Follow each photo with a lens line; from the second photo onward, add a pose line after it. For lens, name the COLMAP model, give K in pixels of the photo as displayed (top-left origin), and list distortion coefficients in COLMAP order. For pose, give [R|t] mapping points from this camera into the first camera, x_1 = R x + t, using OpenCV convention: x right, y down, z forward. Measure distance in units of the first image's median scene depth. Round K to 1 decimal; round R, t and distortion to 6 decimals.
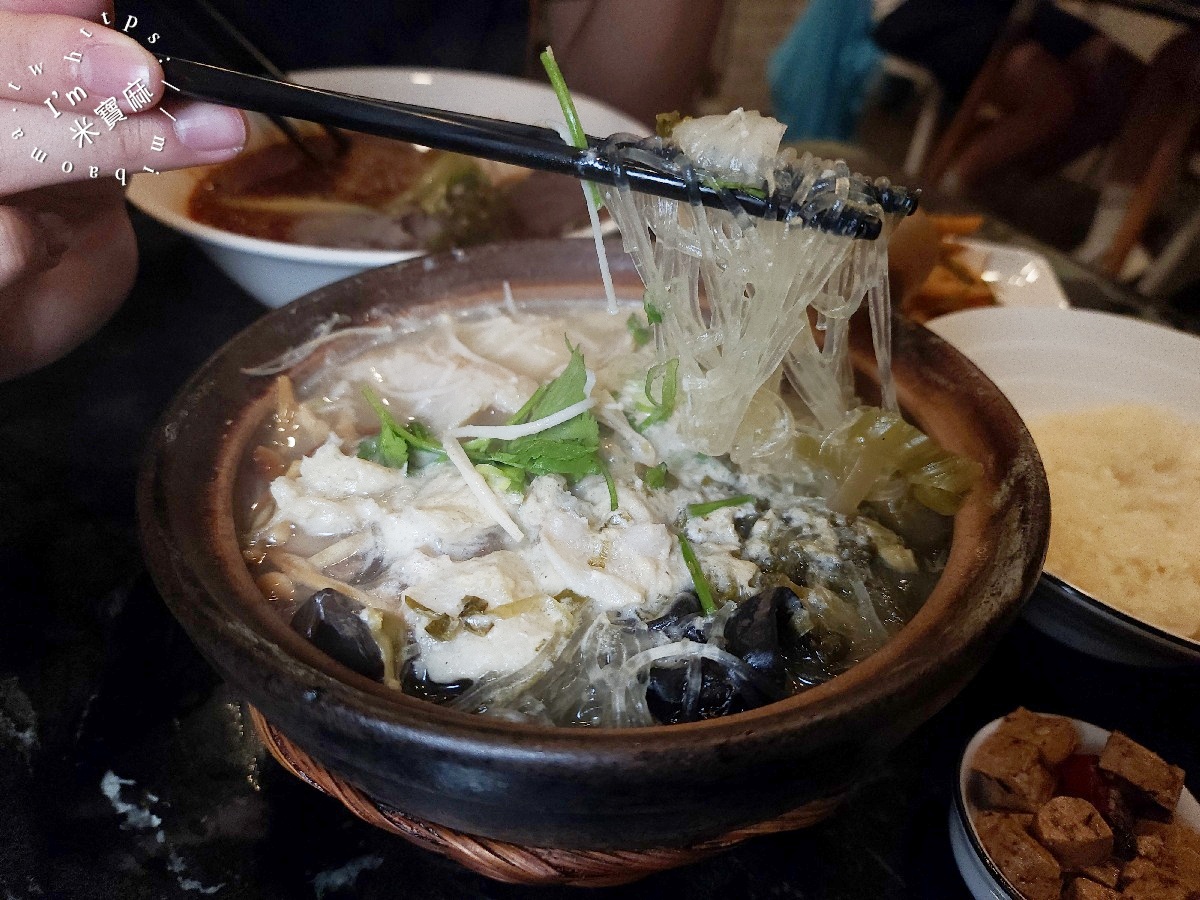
lens RADIAL K [[803.6, 0, 603.0], [0, 803.6, 448.3], [0, 0, 1]] dist [0.202007, -0.257833]
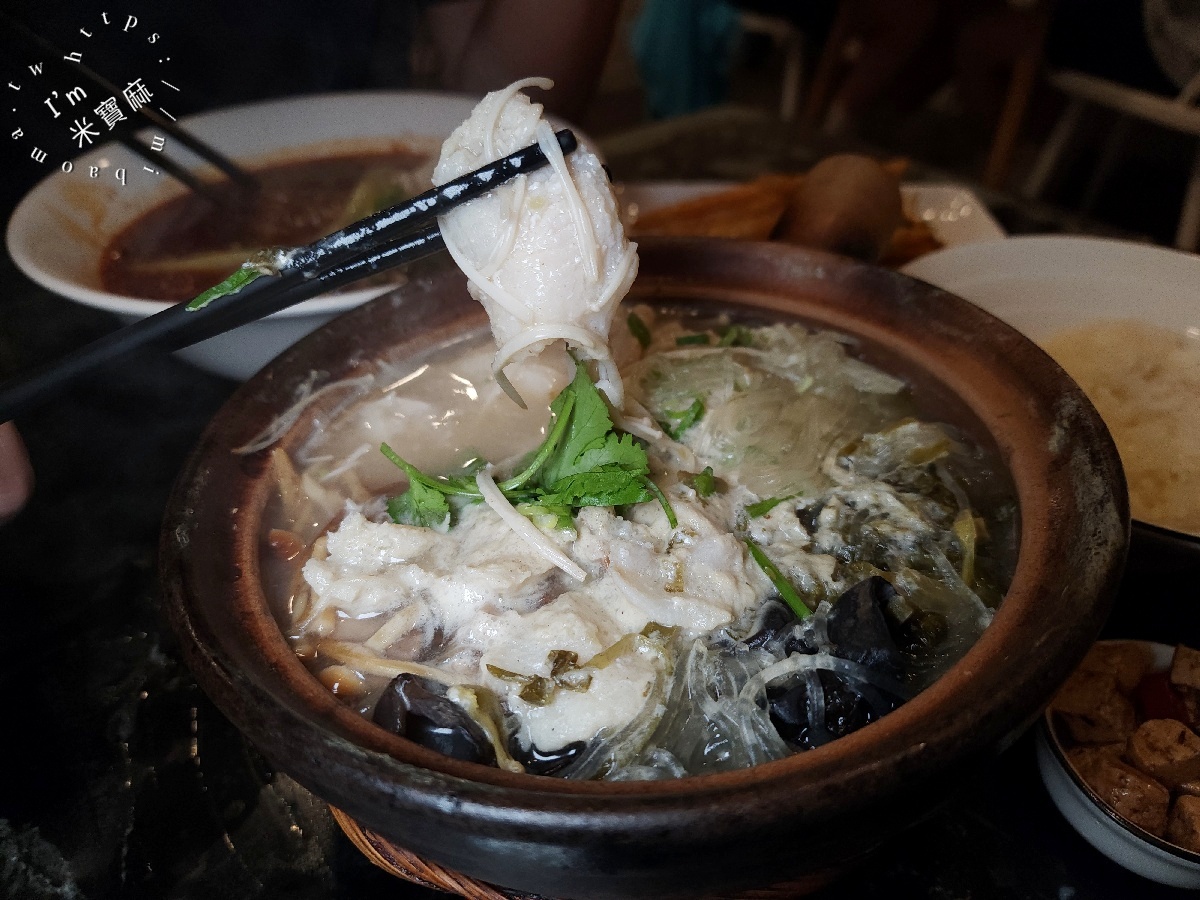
lens RADIAL K [[803.6, 0, 603.0], [0, 803.6, 448.3], [0, 0, 1]] dist [0.202007, -0.257833]
pose [[0.979989, -0.181975, 0.080658, -0.129788], [0.180945, 0.983291, 0.019956, -0.050367], [-0.082942, -0.004962, 0.996542, 0.059539]]
